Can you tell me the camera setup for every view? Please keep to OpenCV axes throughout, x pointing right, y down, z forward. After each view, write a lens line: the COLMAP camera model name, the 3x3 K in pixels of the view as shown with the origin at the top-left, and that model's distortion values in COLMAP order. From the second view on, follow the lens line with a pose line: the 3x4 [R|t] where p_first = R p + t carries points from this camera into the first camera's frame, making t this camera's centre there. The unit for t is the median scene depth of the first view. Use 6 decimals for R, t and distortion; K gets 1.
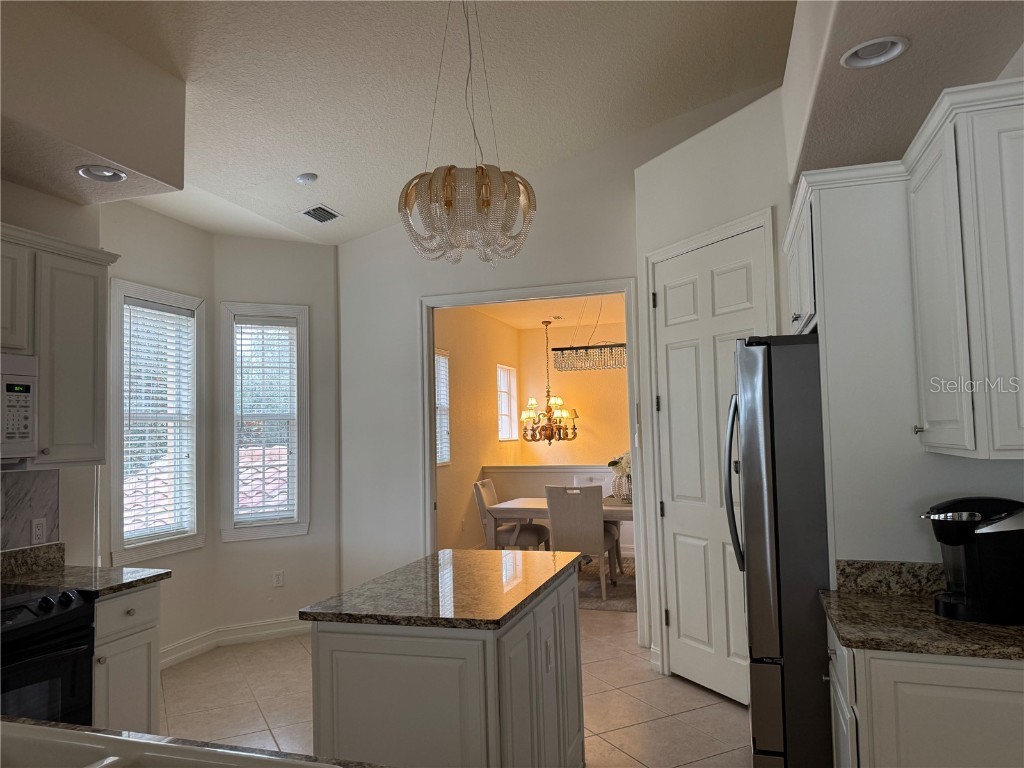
lens RADIAL K [[723.5, 0, 515.1], [0, 723.5, 380.2], [0, 0, 1]] dist [0.031546, -0.042803]
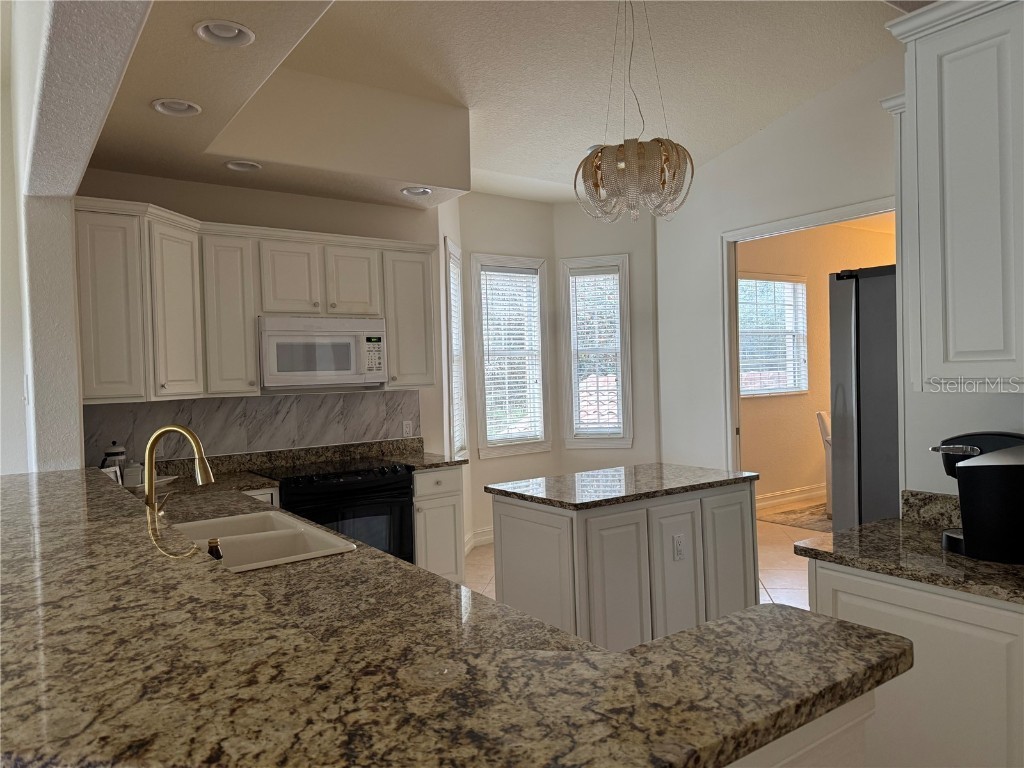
lens RADIAL K [[723.5, 0, 515.5], [0, 723.5, 387.7], [0, 0, 1]] dist [0.031546, -0.042803]
pose [[0.796504, 0.012886, -0.604495, 0.490276], [0.054626, 0.994151, 0.093170, -0.014134], [0.602160, -0.107232, 0.791141, -0.087431]]
